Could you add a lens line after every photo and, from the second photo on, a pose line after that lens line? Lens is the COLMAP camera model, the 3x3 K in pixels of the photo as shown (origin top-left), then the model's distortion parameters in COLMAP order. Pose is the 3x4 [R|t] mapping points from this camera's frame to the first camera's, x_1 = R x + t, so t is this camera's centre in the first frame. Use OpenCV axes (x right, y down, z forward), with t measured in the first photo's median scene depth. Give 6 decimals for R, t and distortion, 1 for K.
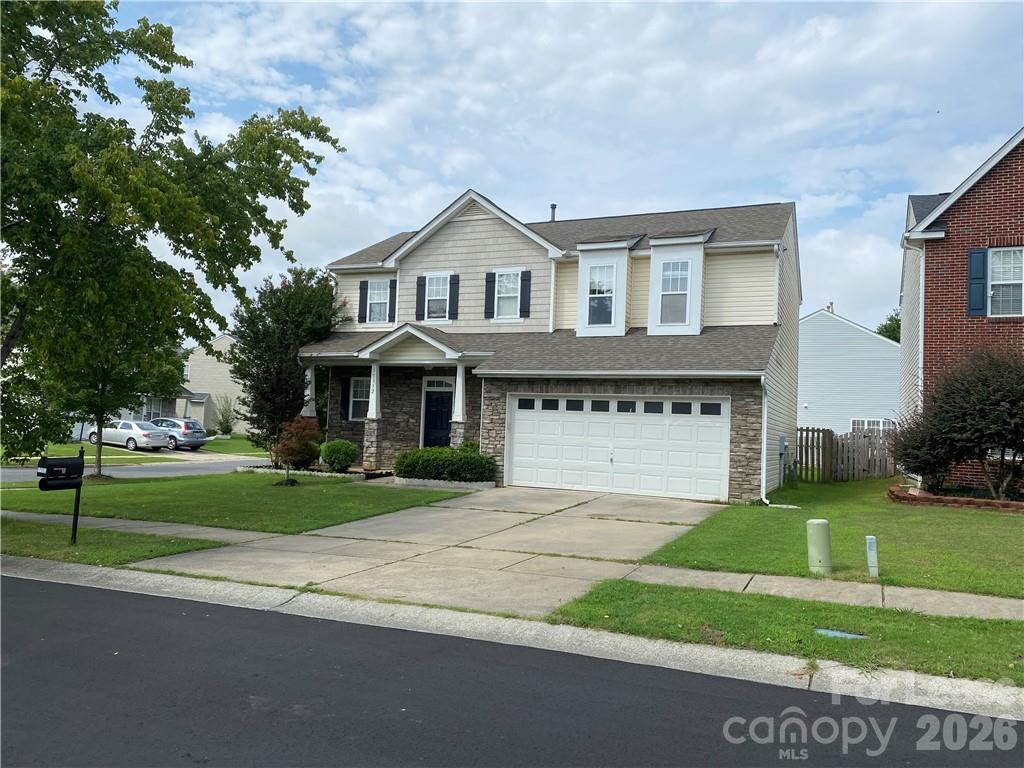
lens RADIAL K [[781.4, 0, 501.5], [0, 781.4, 379.4], [0, 0, 1]] dist [0.052447, -0.017171]
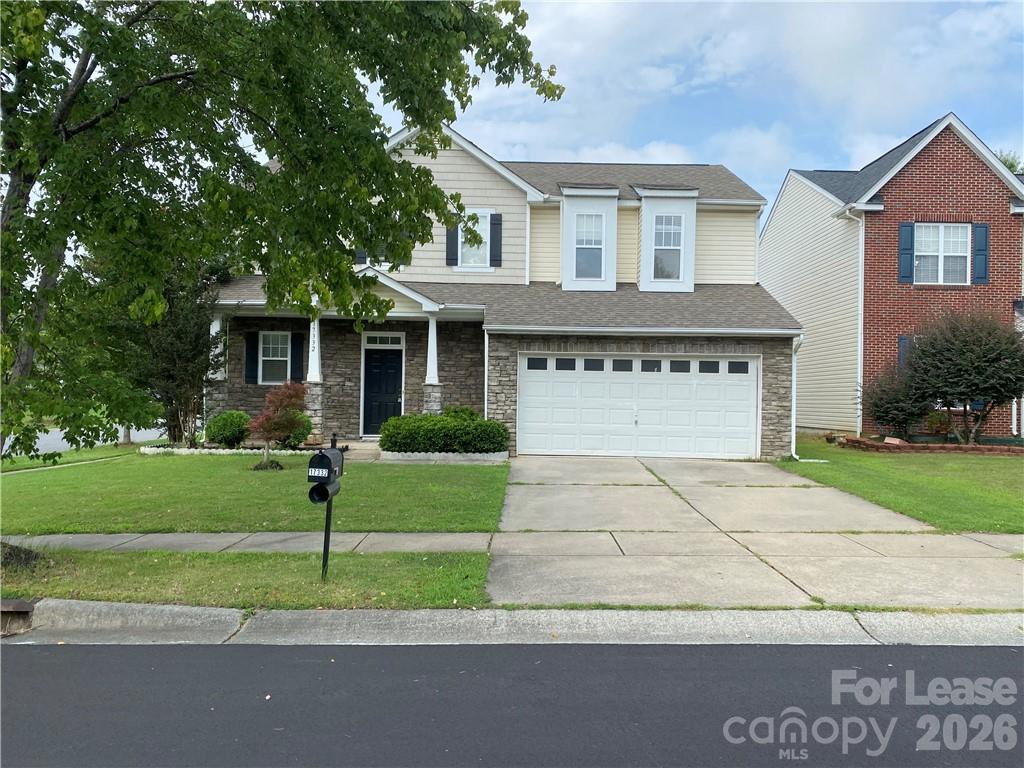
lens RADIAL K [[781.4, 0, 514.5], [0, 781.4, 385.1], [0, 0, 1]] dist [0.052447, -0.017171]
pose [[0.912994, -0.016586, 0.407636, -0.351540], [-0.008539, 0.998178, 0.059738, 0.002598], [-0.407884, -0.058021, 0.911189, 0.185742]]
